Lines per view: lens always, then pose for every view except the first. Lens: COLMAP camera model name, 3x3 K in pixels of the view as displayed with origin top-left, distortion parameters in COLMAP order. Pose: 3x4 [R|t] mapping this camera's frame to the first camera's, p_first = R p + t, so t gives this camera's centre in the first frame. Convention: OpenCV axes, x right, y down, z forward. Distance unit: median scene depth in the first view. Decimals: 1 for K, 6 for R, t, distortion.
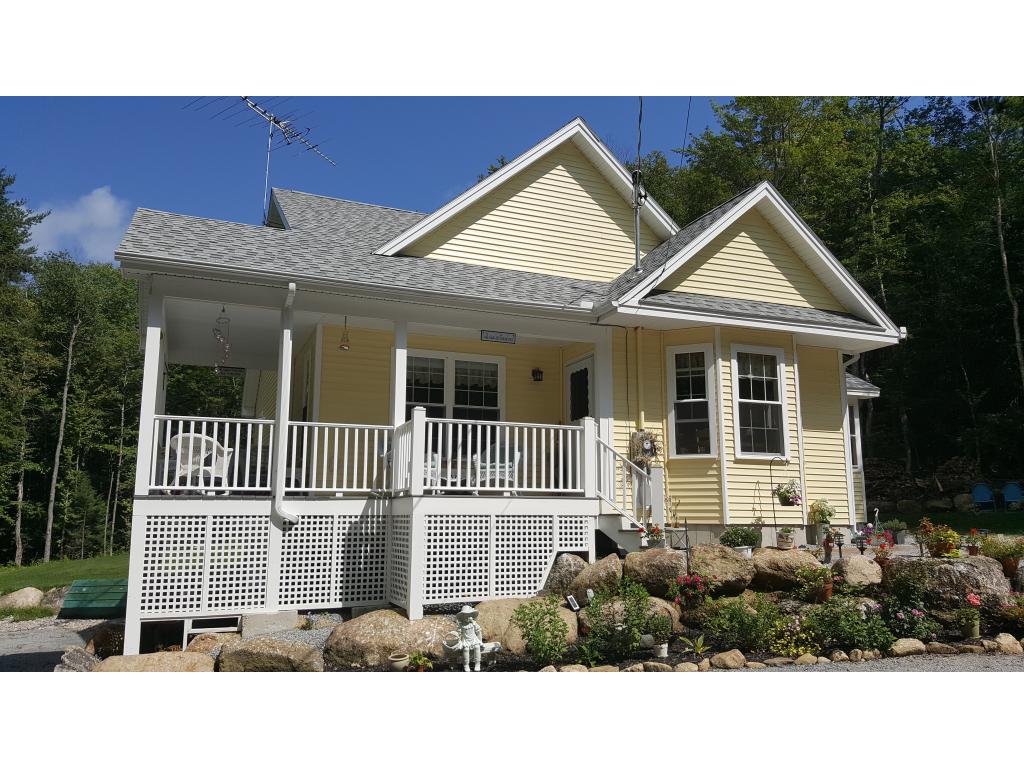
lens RADIAL K [[767.7, 0, 520.2], [0, 767.7, 381.3], [0, 0, 1]] dist [0.056220, -0.046548]
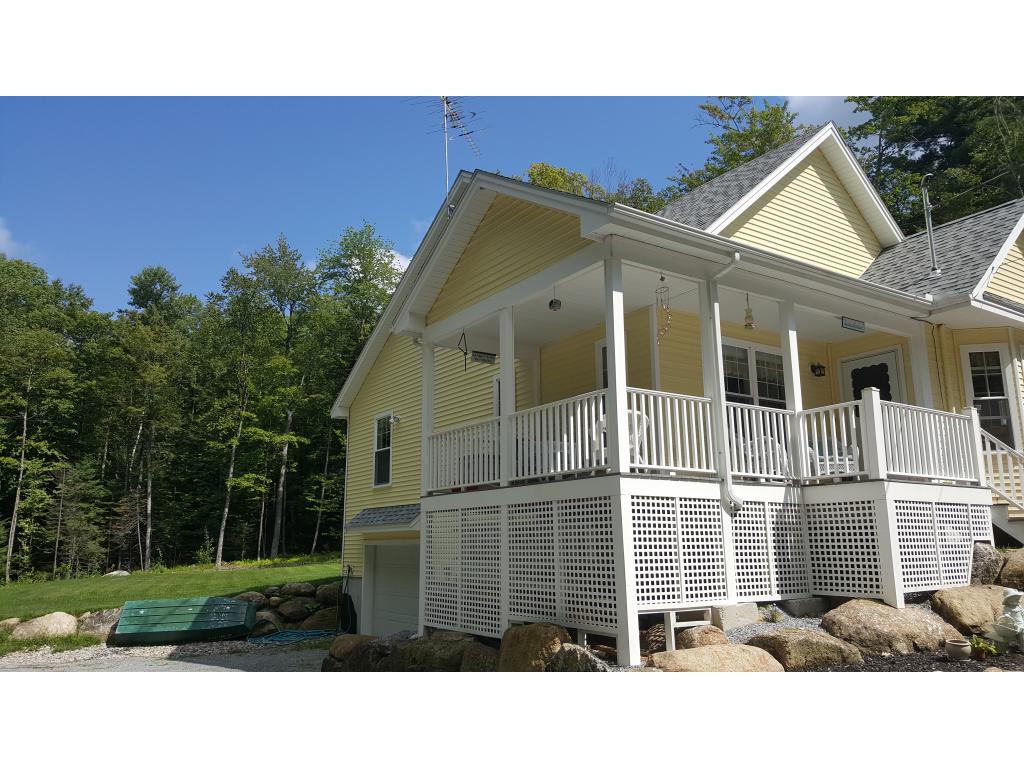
lens RADIAL K [[767.7, 0, 510.5], [0, 767.7, 385.3], [0, 0, 1]] dist [0.056220, -0.046548]
pose [[0.980390, 0.032113, 0.194435, -0.726541], [-0.026168, 0.999110, -0.033070, 0.070700], [-0.195324, 0.027334, 0.980358, 0.133183]]
